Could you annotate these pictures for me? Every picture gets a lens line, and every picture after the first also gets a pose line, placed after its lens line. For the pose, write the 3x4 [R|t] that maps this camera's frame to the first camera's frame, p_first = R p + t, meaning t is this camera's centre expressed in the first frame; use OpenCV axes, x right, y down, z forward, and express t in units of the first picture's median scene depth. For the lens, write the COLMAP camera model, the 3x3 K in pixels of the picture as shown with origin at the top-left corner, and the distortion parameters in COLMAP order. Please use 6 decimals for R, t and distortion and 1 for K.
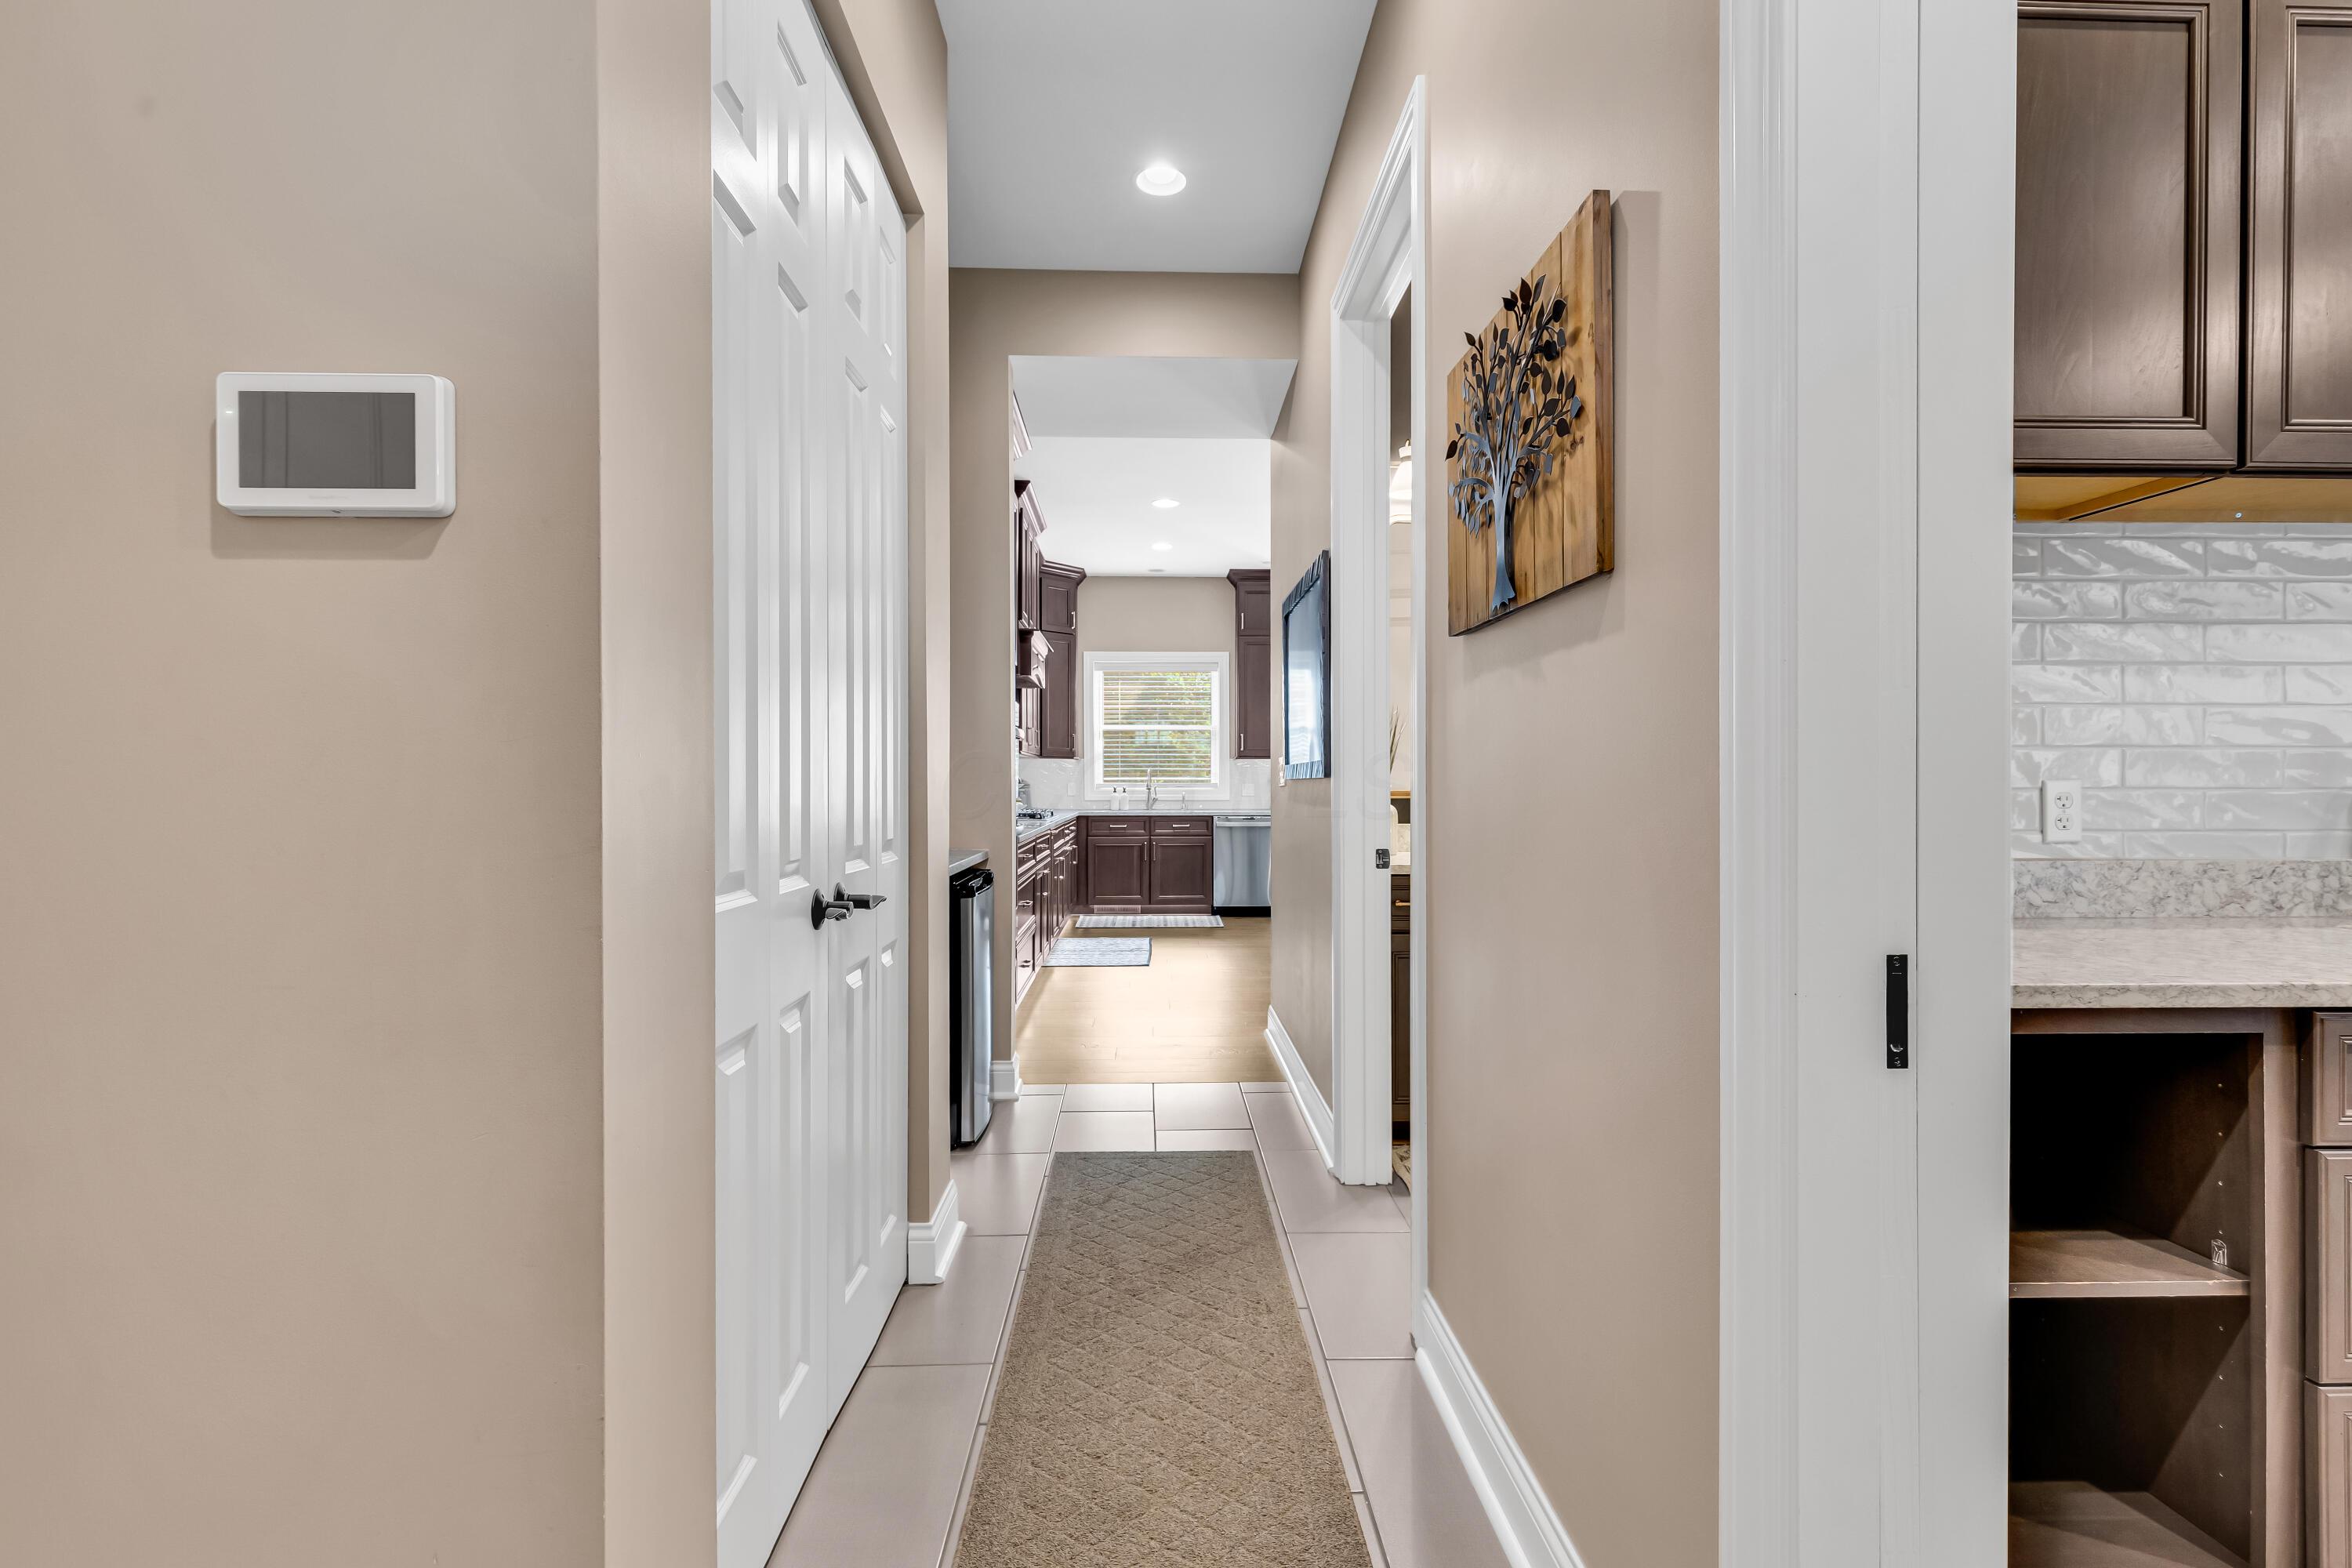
lens RADIAL K [[1073.4, 0, 1192.8], [0, 1073.4, 788.0], [0, 0, 1]] dist [0.001269, 0.000246]
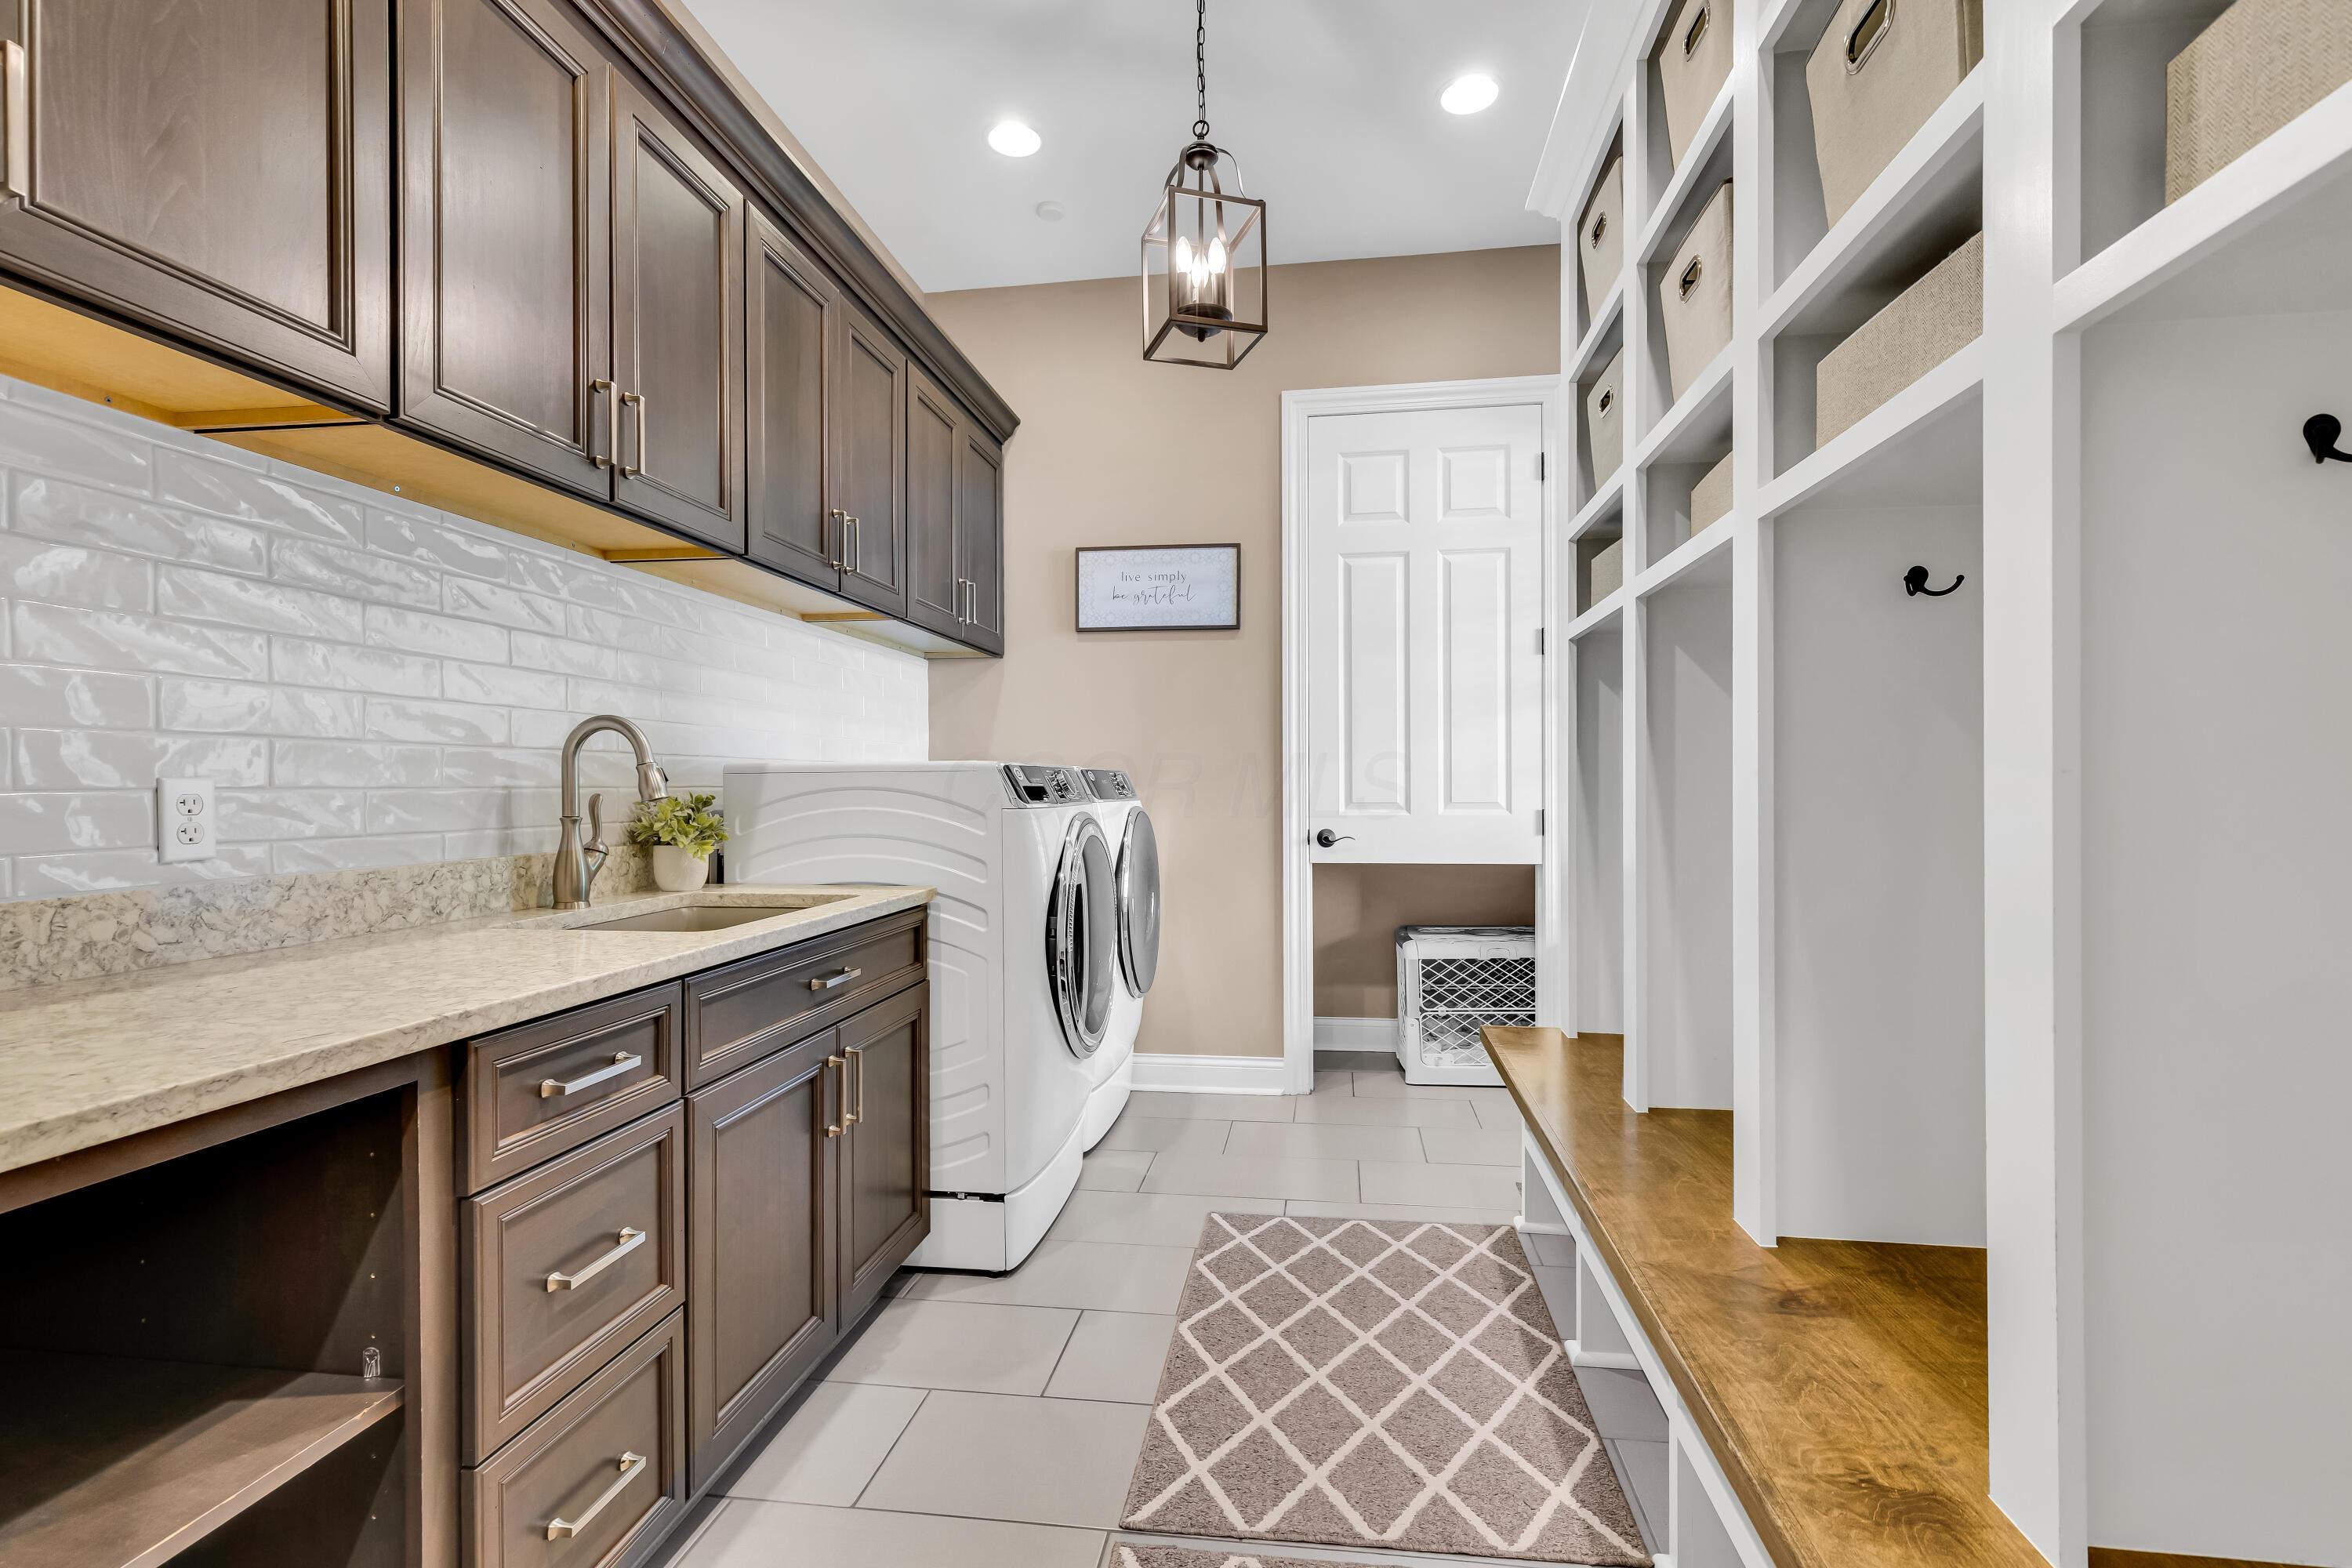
lens RADIAL K [[1073.4, 0, 1194.6], [0, 1073.4, 788.3], [0, 0, 1]] dist [0.001269, 0.000246]
pose [[0.172186, -0.003124, 0.985059, 0.193443], [0.007087, 0.999973, 0.001932, 0.003670], [-0.985039, 0.006648, 0.172204, 0.180866]]
